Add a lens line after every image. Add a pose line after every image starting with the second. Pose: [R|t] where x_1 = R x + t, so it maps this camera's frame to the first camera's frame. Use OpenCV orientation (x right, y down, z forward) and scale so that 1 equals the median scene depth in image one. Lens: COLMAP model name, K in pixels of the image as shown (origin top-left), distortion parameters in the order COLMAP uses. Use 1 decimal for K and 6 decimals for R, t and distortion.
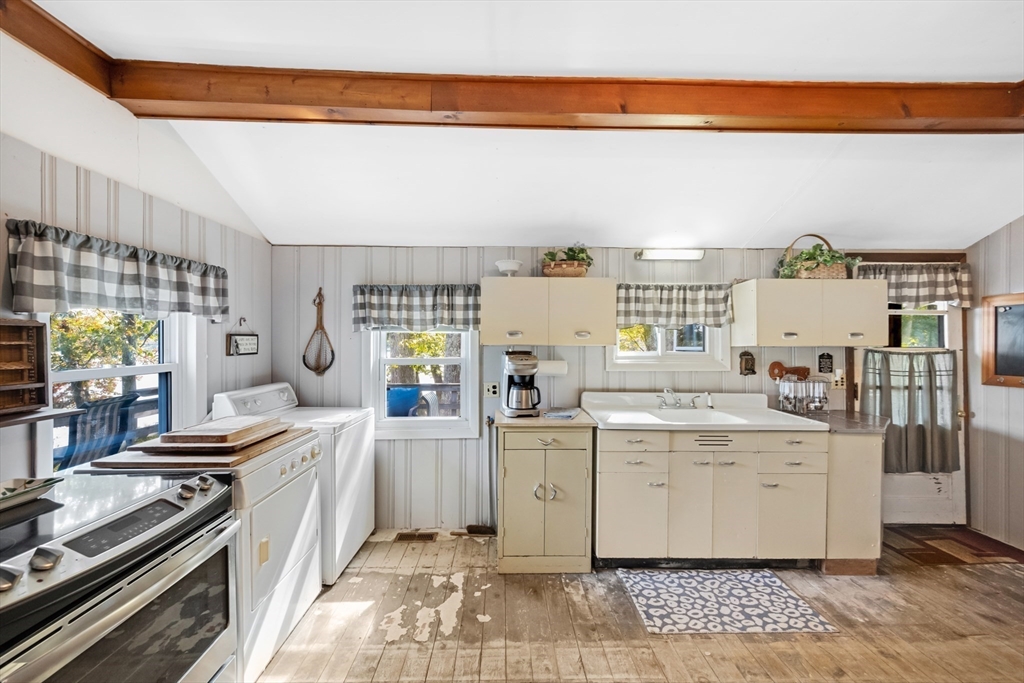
lens RADIAL K [[409.9, 0, 510.6], [0, 409.9, 345.6], [0, 0, 1]] dist [-0.000103, 0.000185]
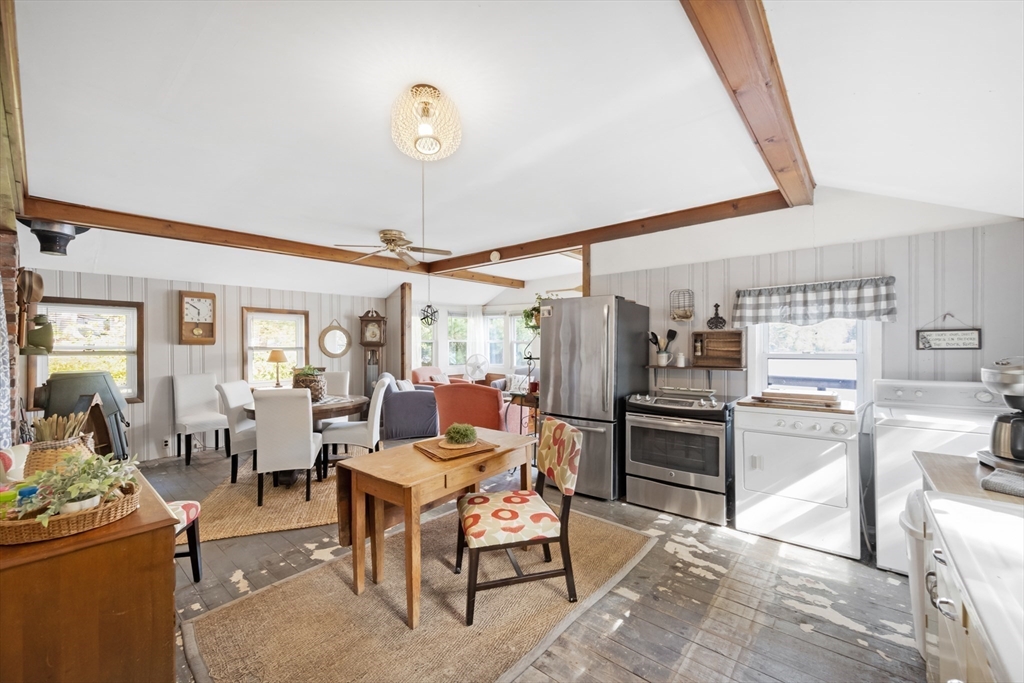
lens RADIAL K [[409.9, 0, 510.6], [0, 409.9, 345.6], [0, 0, 1]] dist [-0.000103, 0.000185]
pose [[-0.658898, 0.007457, -0.752195, 1.172617], [0.001455, 0.999962, 0.008639, 0.003204], [0.752231, 0.004598, -0.658884, 1.183910]]
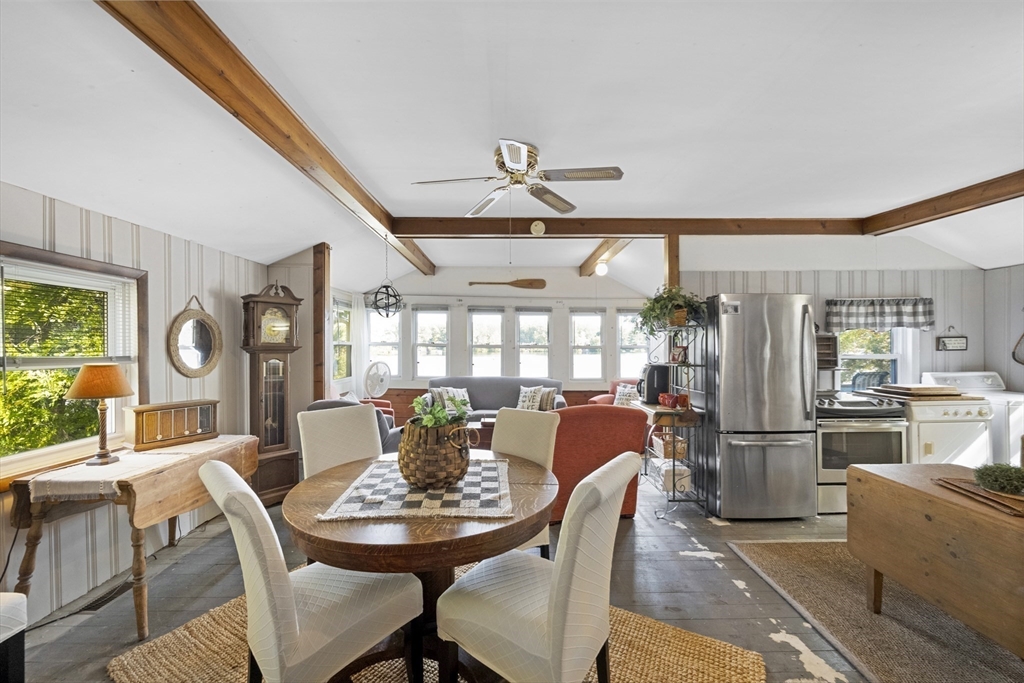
lens RADIAL K [[409.9, 0, 510.6], [0, 409.9, 345.6], [0, 0, 1]] dist [-0.000103, 0.000185]
pose [[0.007774, -0.002178, -0.999967, 1.182907], [0.000057, 0.999998, -0.002177, 0.010504], [0.999970, -0.000040, 0.007774, -0.895579]]
